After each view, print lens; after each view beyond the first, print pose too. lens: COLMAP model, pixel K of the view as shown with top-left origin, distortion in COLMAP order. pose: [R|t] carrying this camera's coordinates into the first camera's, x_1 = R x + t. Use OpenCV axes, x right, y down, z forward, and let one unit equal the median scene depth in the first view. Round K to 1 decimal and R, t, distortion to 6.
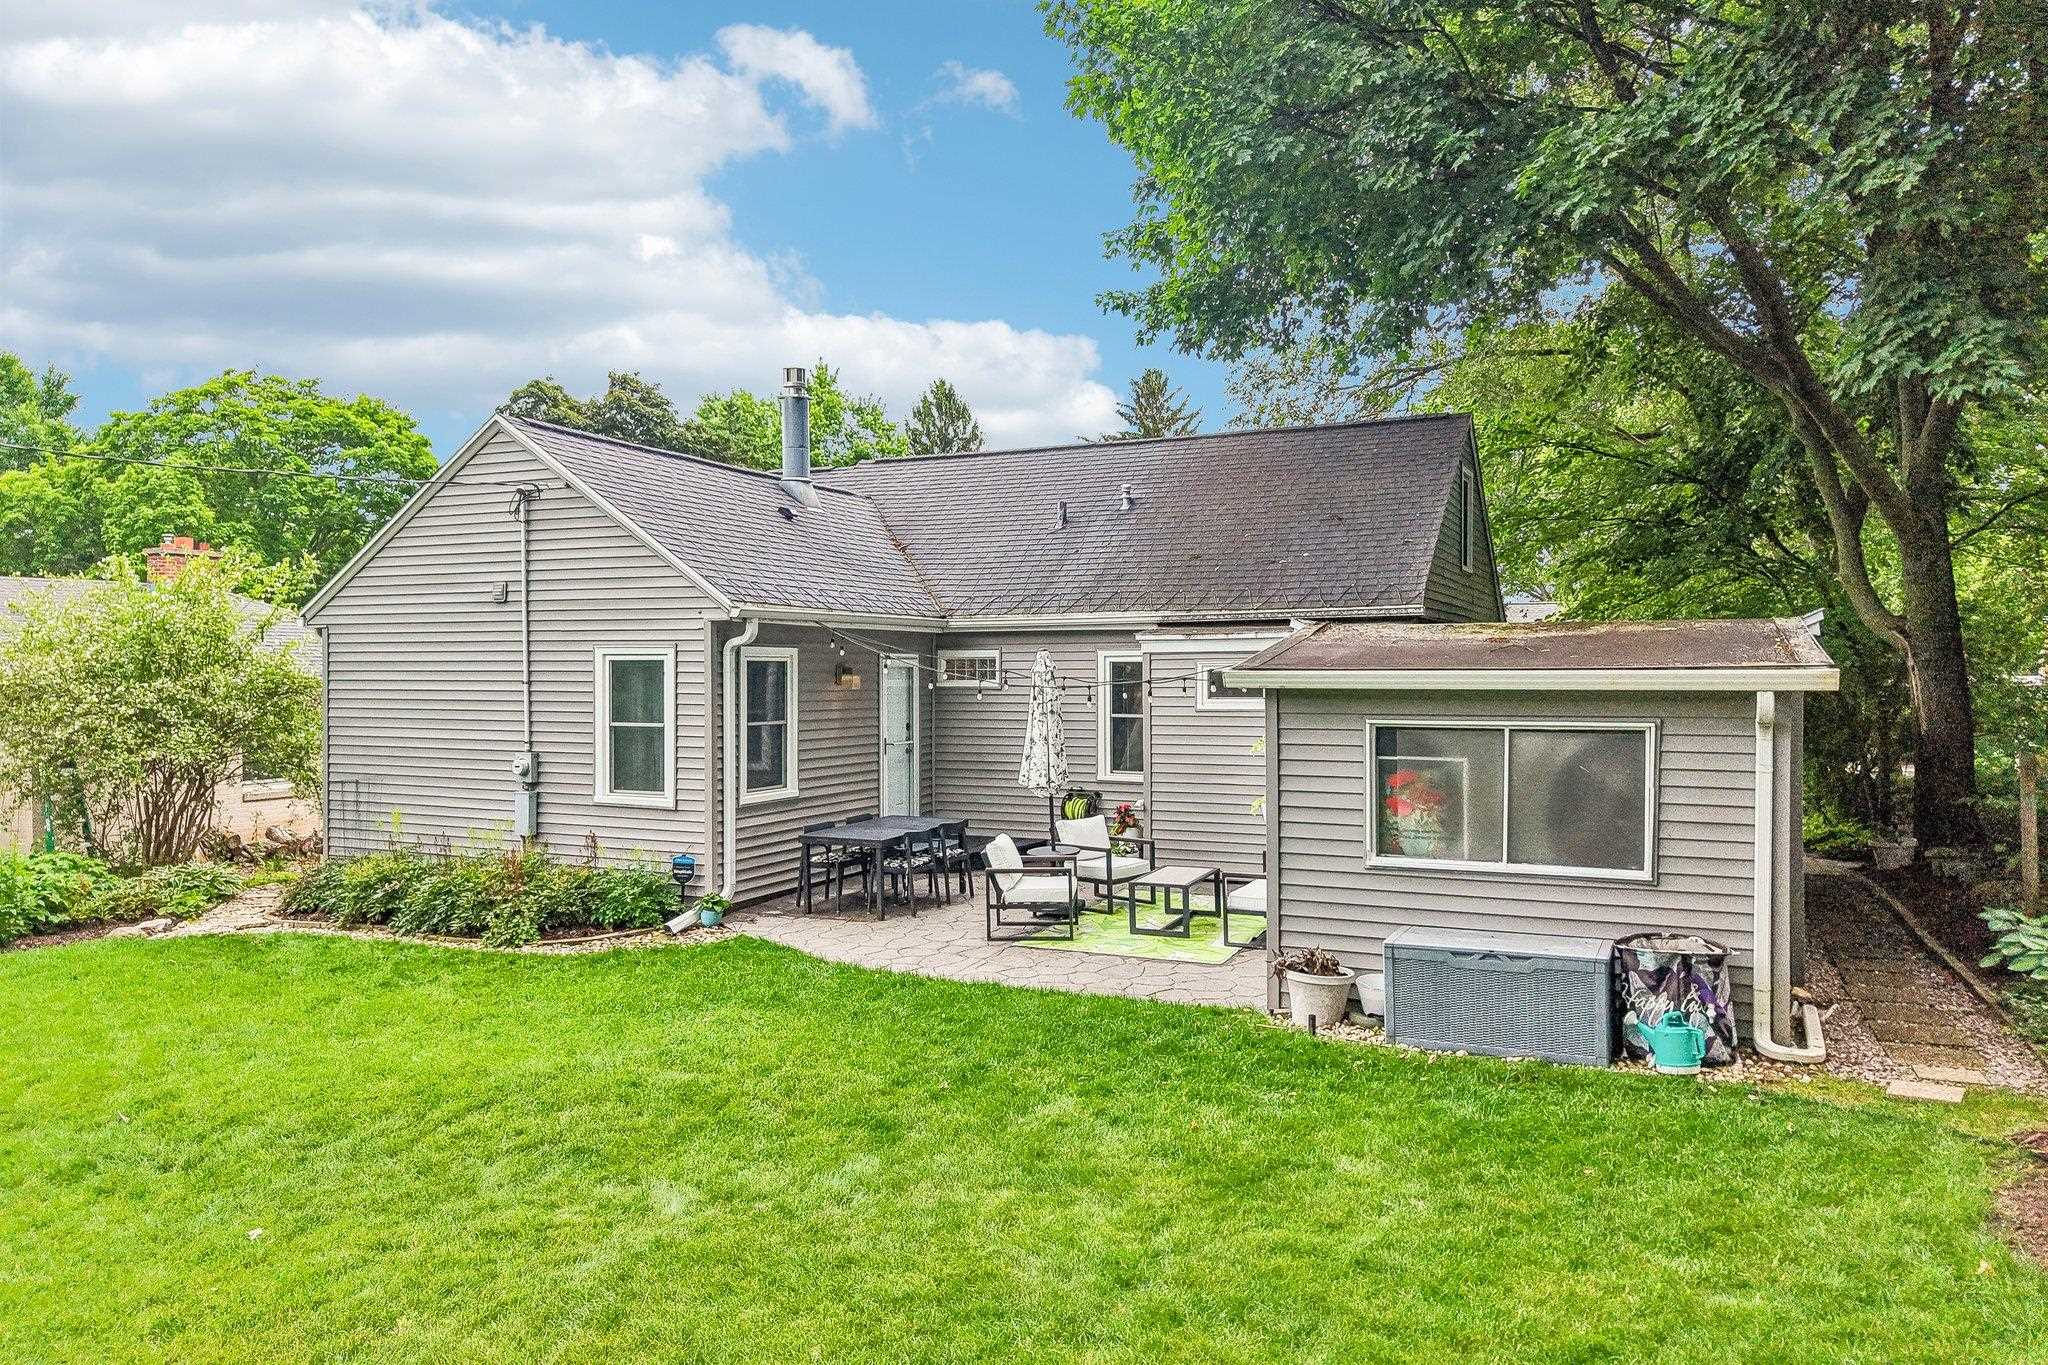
lens RADIAL K [[1376.4, 0, 1028.8], [0, 1376.4, 691.2], [0, 0, 1]] dist [0.005790, -0.017820]
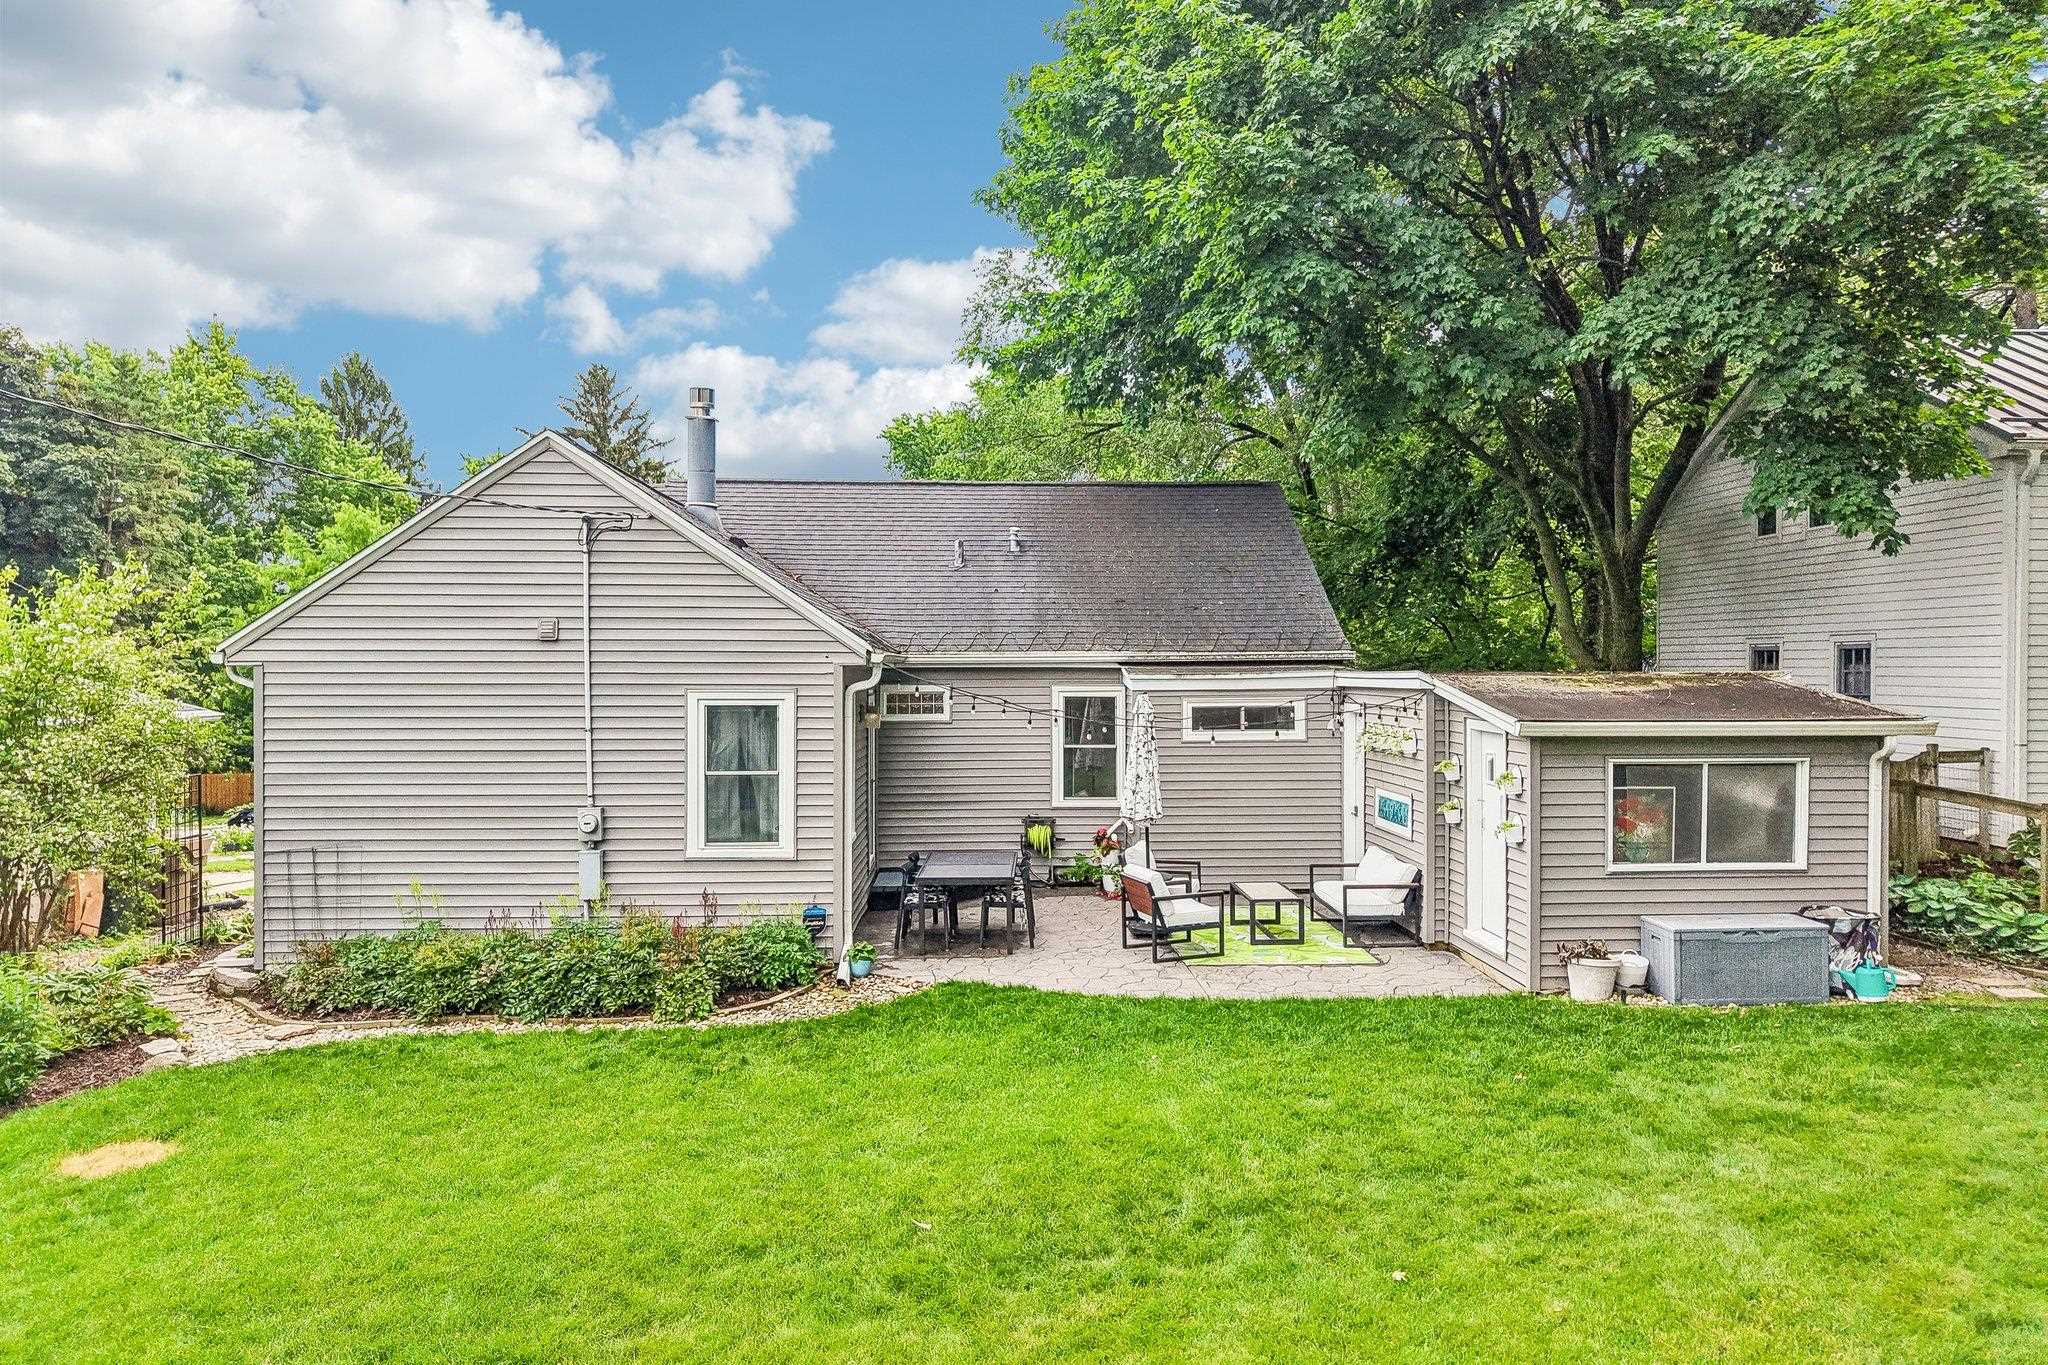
lens RADIAL K [[1376.4, 0, 1023.2], [0, 1376.4, 688.7], [0, 0, 1]] dist [0.005790, -0.017820]
pose [[0.888710, -0.006582, 0.458423, -0.540609], [0.007504, 0.999972, -0.000190, -0.032050], [-0.458408, 0.003609, 0.888734, 0.064687]]
